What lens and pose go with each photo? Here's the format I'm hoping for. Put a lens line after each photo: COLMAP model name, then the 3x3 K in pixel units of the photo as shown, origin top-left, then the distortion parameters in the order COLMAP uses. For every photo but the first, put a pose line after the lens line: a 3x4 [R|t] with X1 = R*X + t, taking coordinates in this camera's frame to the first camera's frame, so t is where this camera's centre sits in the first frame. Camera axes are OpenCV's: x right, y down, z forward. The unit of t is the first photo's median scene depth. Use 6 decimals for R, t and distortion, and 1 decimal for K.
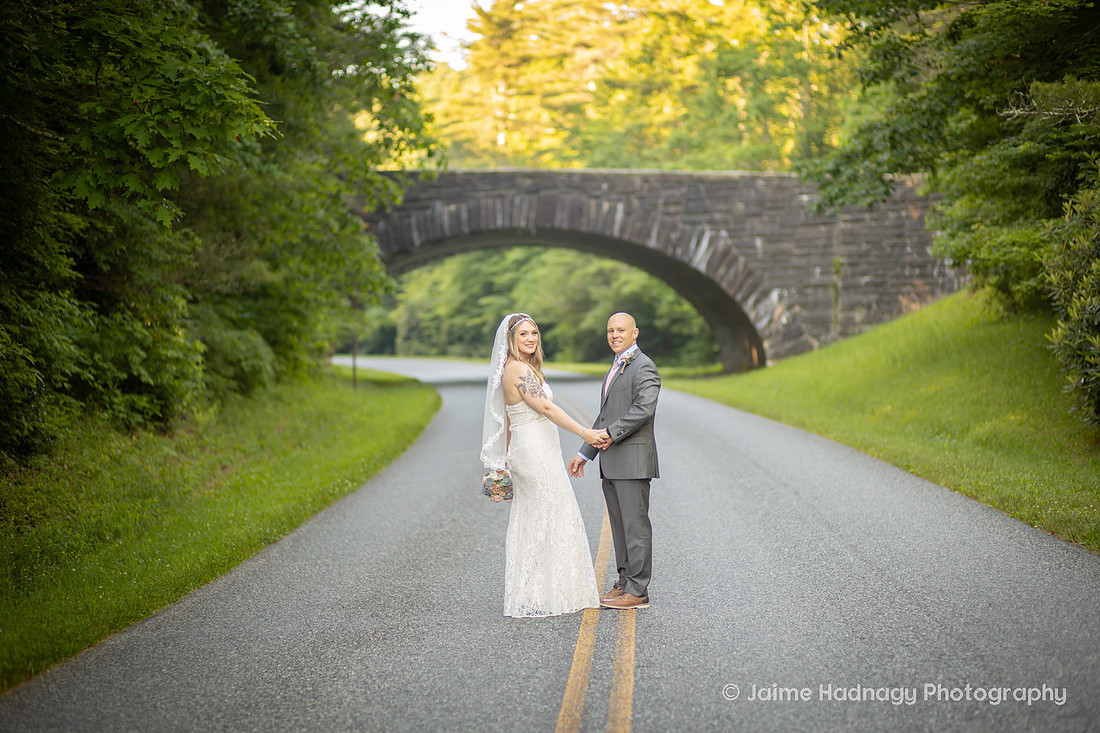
lens RADIAL K [[2556.7, 0, 550.0], [0, 2556.7, 366.5], [0, 0, 1]] dist [-0.107208, -0.886293]
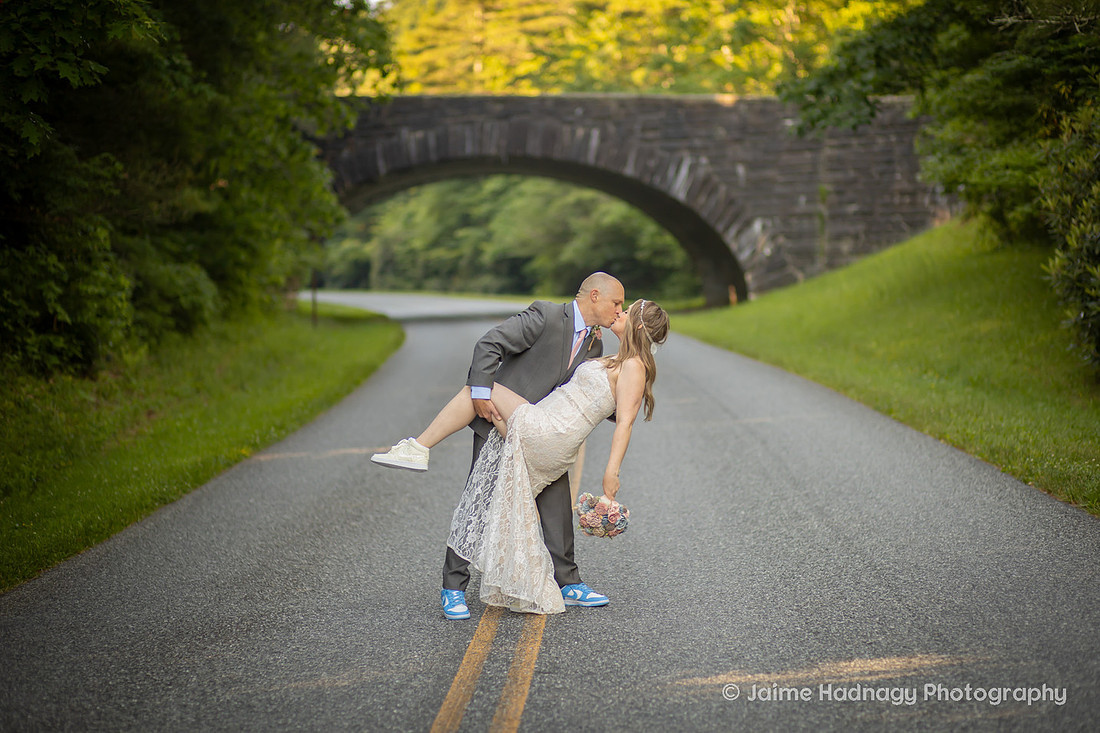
lens RADIAL K [[2618.9, 0, 561.8], [0, 2618.9, 365.2], [0, 0, 1]] dist [-0.097881, -0.914798]
pose [[0.999942, -0.004287, 0.009878, 0.008479], [0.004042, 0.999688, 0.024652, -0.000192], [-0.009981, -0.024610, 0.999647, 0.041919]]
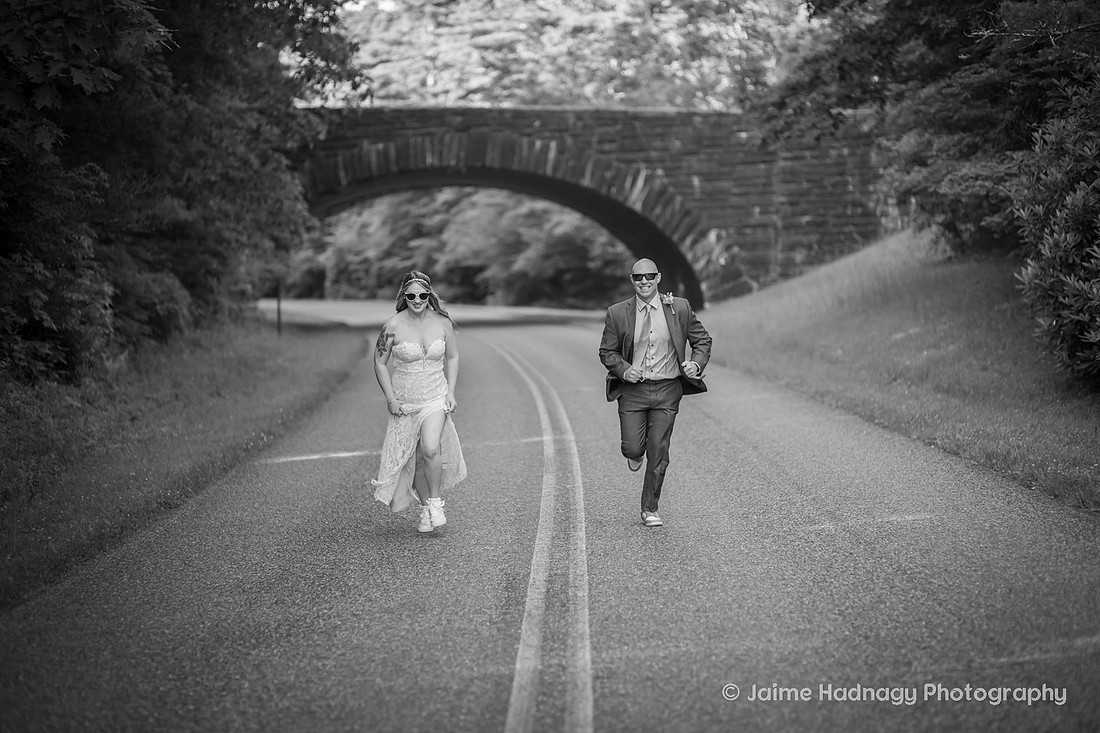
lens RADIAL K [[2556.7, 0, 550.0], [0, 2556.7, 366.5], [0, 0, 1]] dist [-0.107208, -0.886293]
pose [[0.999627, -0.003429, 0.027097, -0.000479], [0.002825, 0.999747, 0.022301, 0.000133], [-0.027166, -0.022216, 0.999384, 0.047469]]
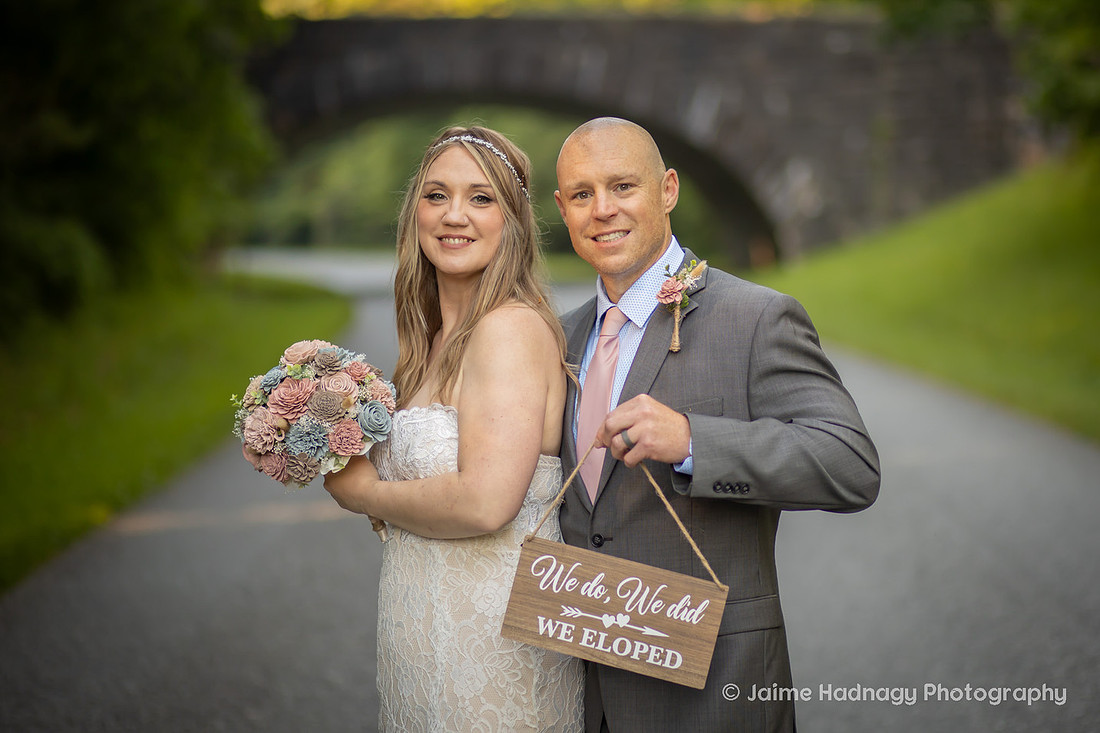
lens RADIAL K [[2956.5, 0, 550.0], [0, 2956.5, 366.5], [0, 0, 1]] dist [-0.170177, -0.762546]
pose [[0.999866, -0.008219, 0.014178, 0.001897], [0.007726, 0.999376, 0.034476, -0.001176], [-0.014453, -0.034362, 0.999305, 0.197205]]
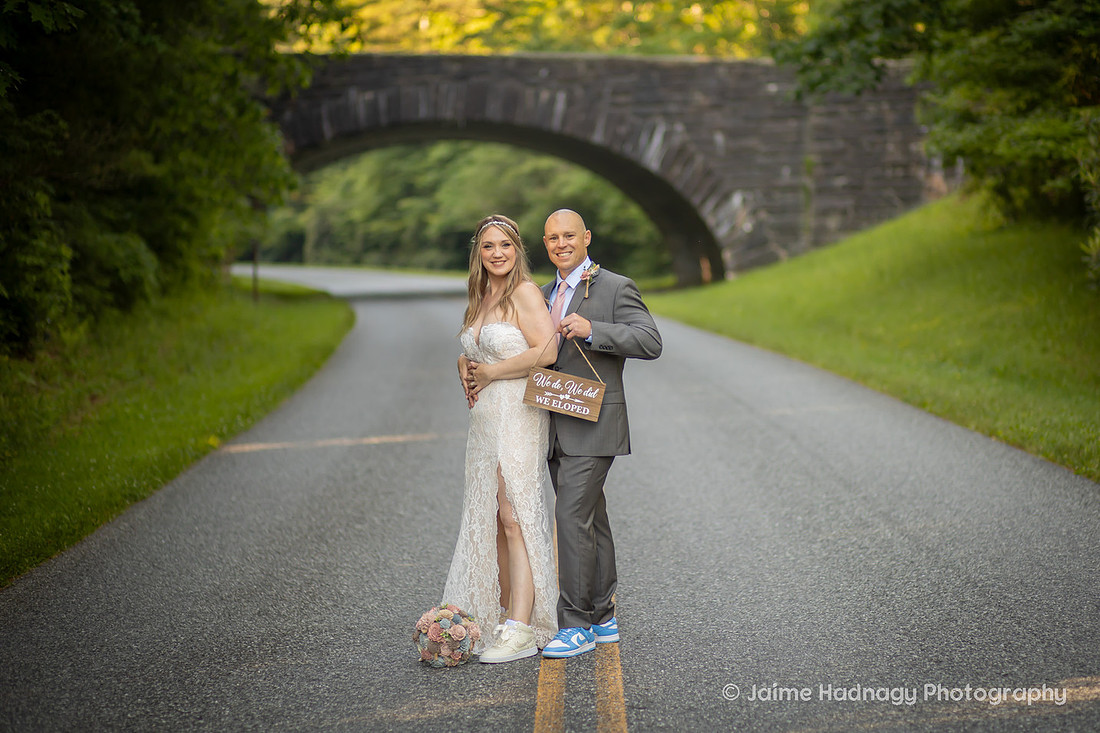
lens RADIAL K [[2819.0, 0, 600.5], [0, 2819.0, 363.9], [0, 0, 1]] dist [-0.080716, -1.214734]
pose [[0.999002, 0.005446, 0.044340, -0.002222], [-0.006793, 0.999518, 0.030287, -0.000202], [-0.044154, -0.030558, 0.998557, 0.056016]]
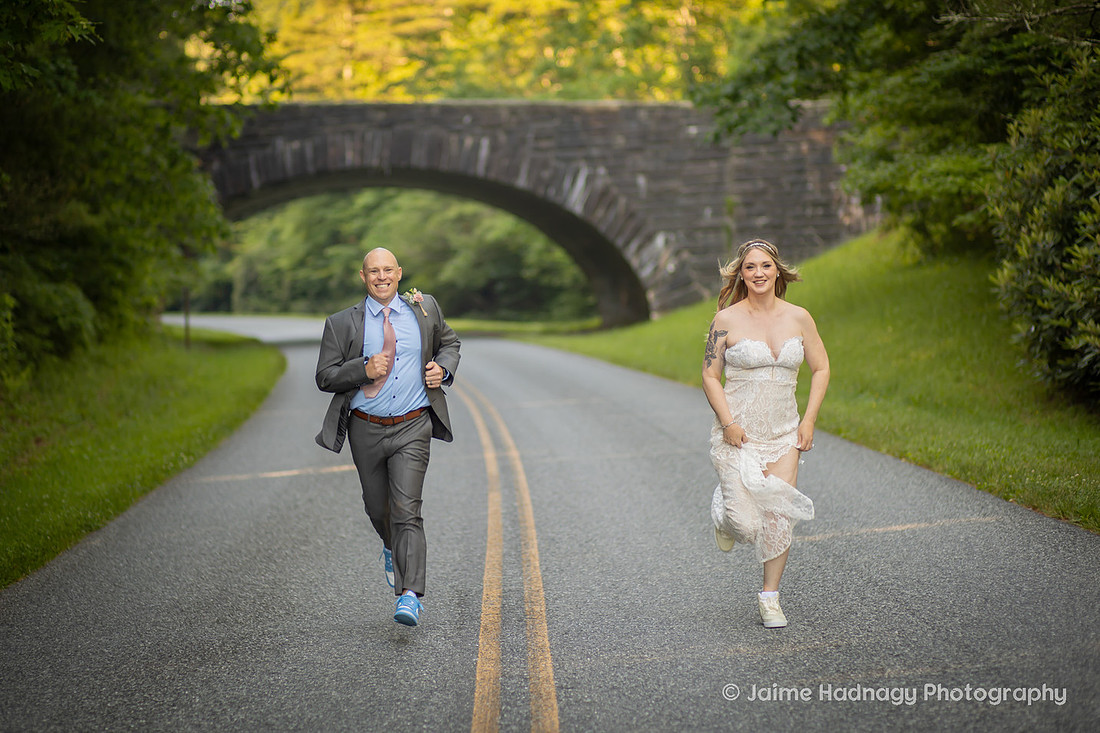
lens RADIAL K [[2822.4, 0, 489.6], [0, 2822.4, 326.4], [0, 0, 1]] dist [-0.098302, -0.907073]
pose [[0.999468, -0.010261, 0.030970, -0.003243], [0.010239, 0.999947, 0.000848, 0.001276], [-0.030977, -0.000530, 0.999520, 0.032698]]
